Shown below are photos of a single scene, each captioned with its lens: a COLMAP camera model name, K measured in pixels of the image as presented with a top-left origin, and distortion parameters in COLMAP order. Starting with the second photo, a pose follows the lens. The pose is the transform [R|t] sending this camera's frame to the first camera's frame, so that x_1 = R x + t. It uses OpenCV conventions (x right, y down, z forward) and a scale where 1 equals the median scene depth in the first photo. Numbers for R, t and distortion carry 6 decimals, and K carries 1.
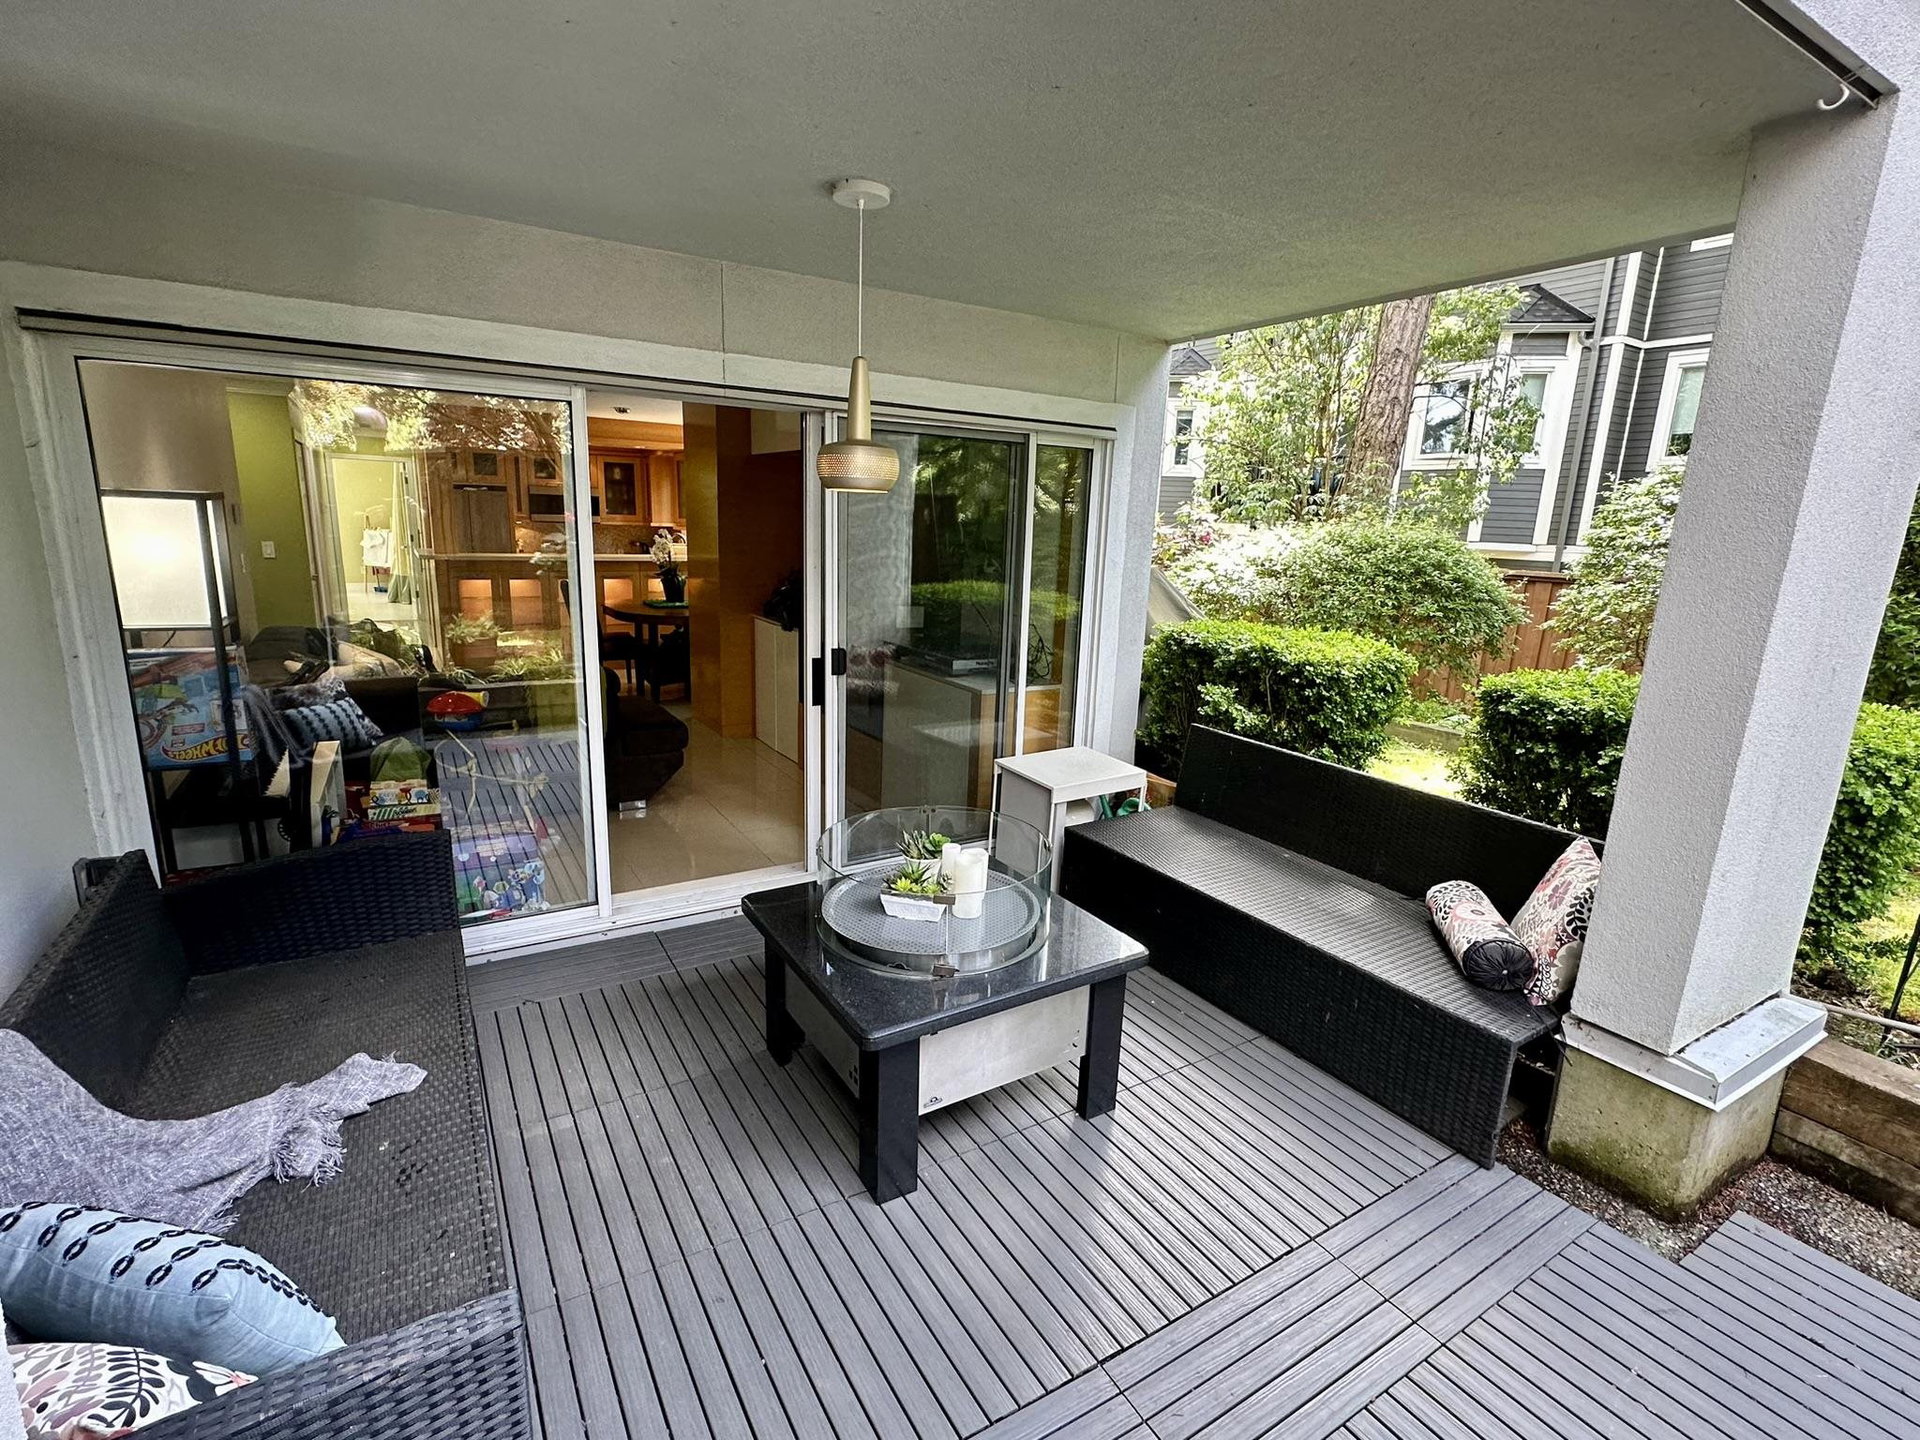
lens RADIAL K [[905.1, 0, 956.0], [0, 905.1, 725.4], [0, 0, 1]] dist [-0.001849, 0.000434]
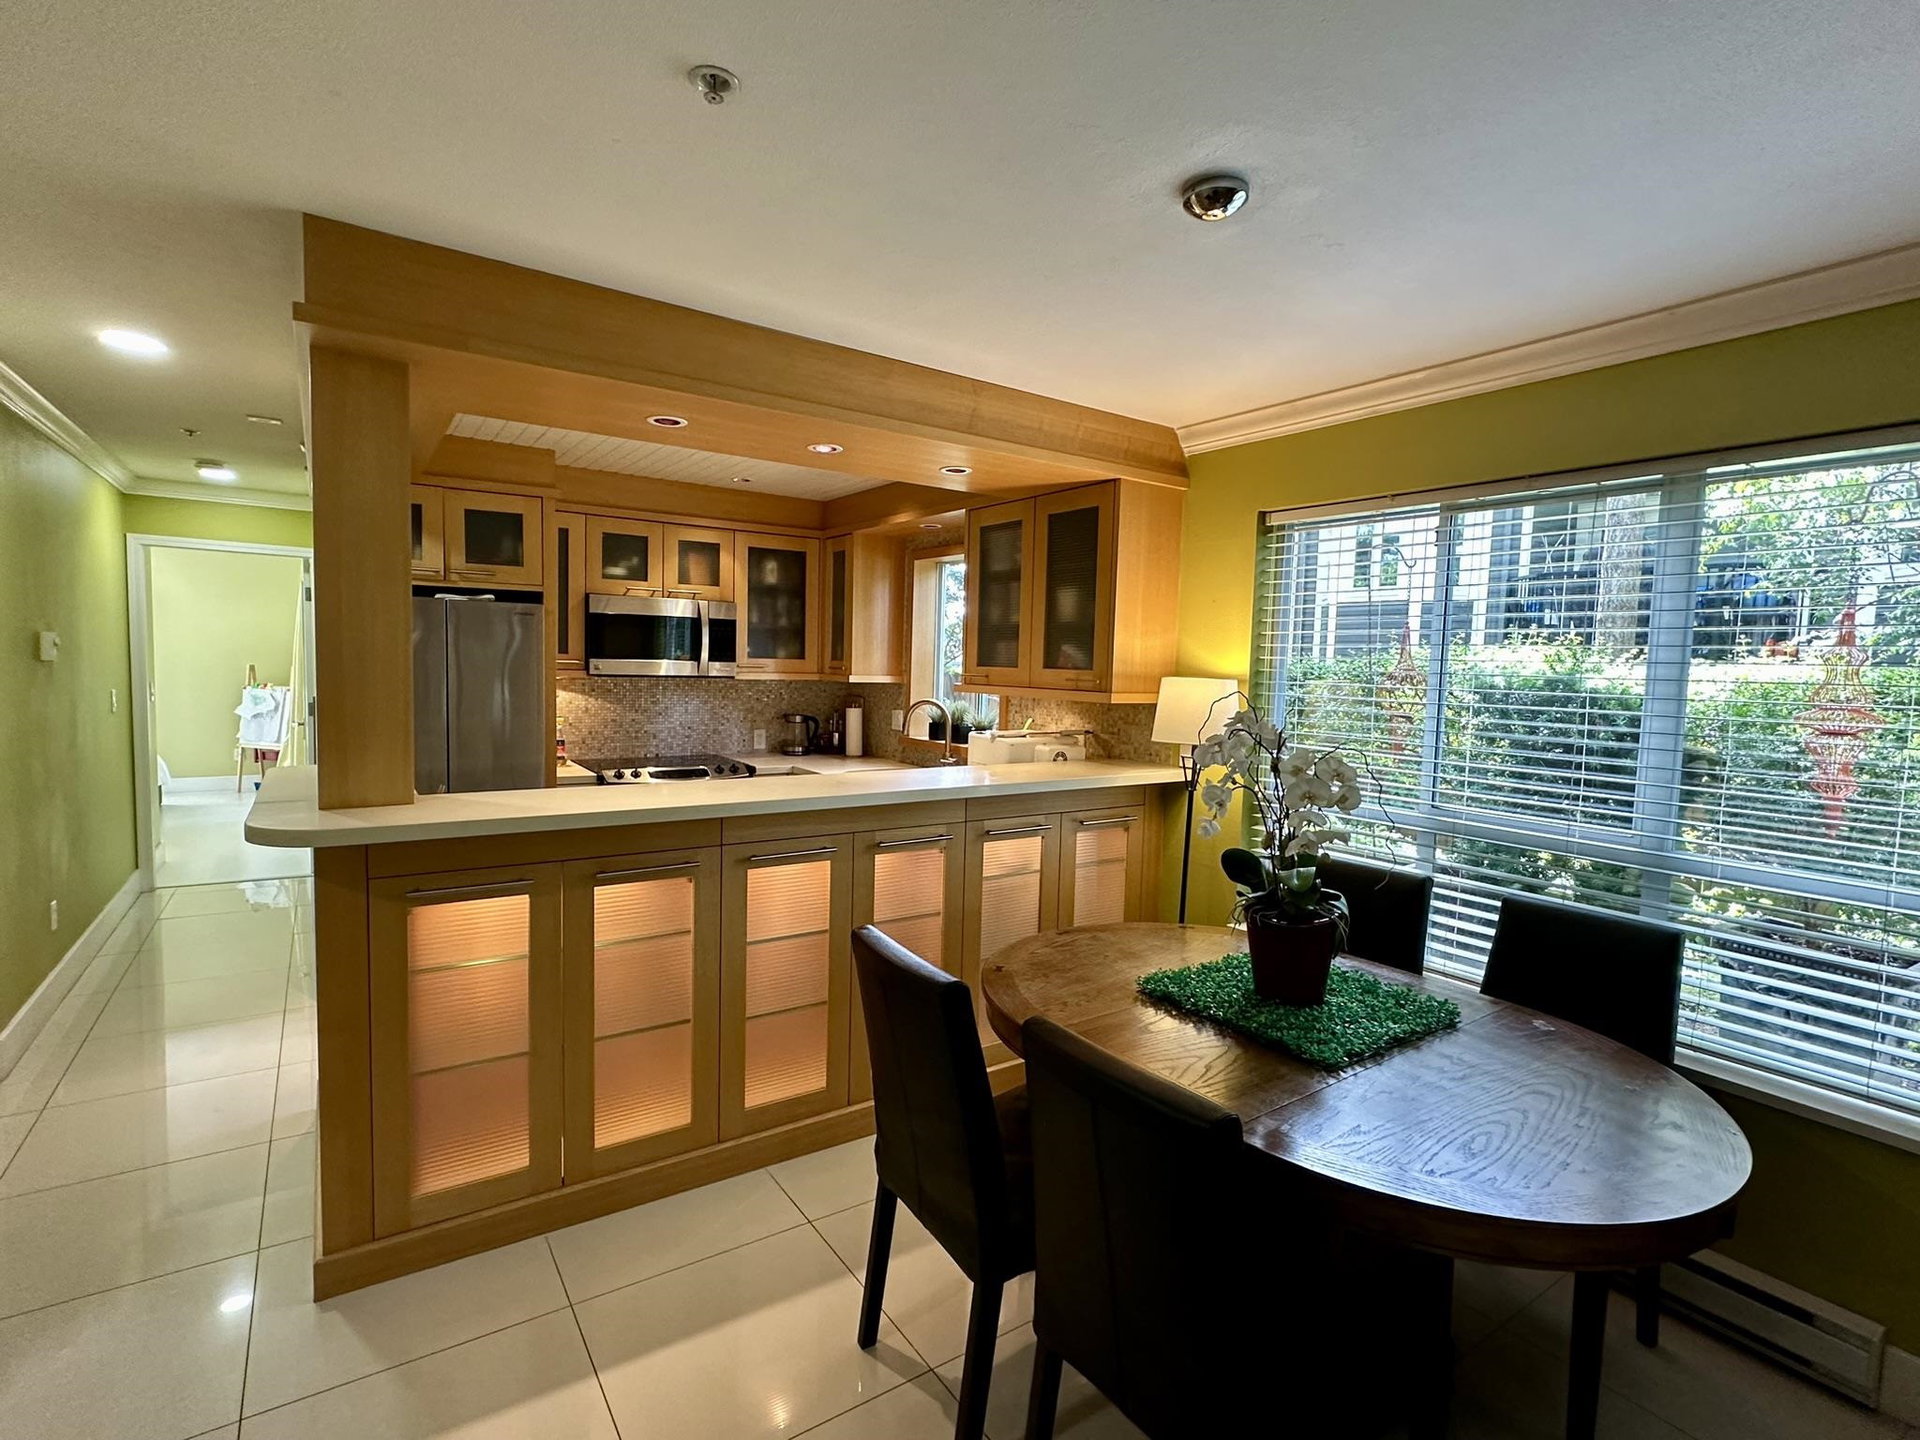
lens RADIAL K [[905.1, 0, 956.0], [0, 905.1, 725.4], [0, 0, 1]] dist [-0.001849, 0.000434]
pose [[0.998569, -0.012723, 0.051944, -0.409737], [0.020473, 0.988244, -0.151509, -0.171906], [-0.049406, 0.152356, 0.987090, 0.736433]]
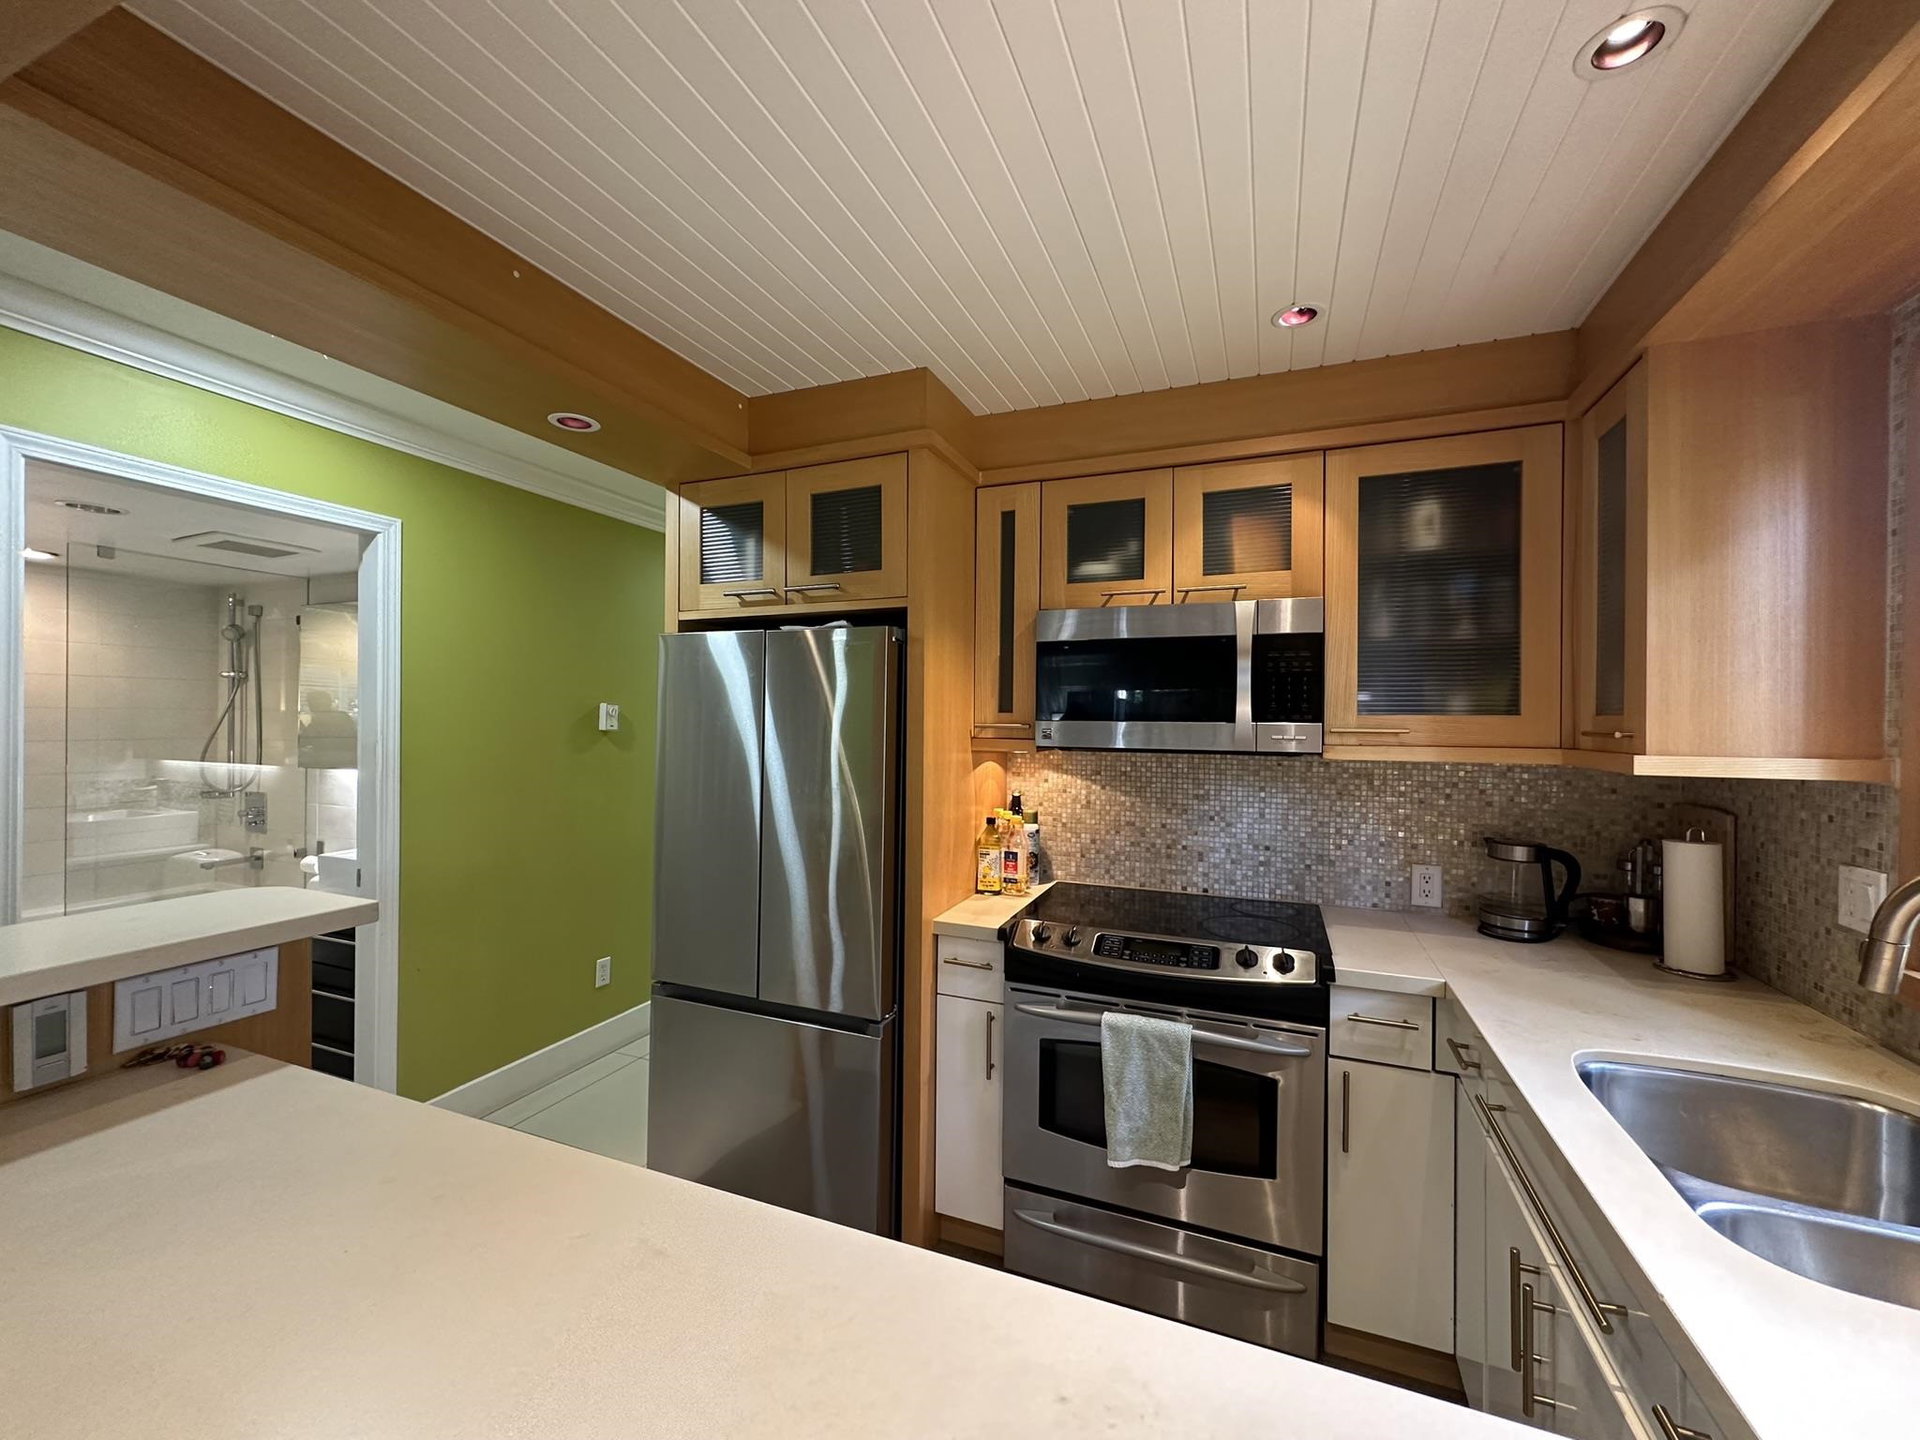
lens RADIAL K [[764.2, 0, 960.0], [0, 764.2, 720.0], [0, 0, 1]] dist [0.001528, 0.000241]
pose [[0.592576, -0.030029, -0.804954, -0.398803], [-0.170335, 0.972036, -0.161656, -0.250802], [0.787299, 0.232906, 0.570890, 1.106058]]
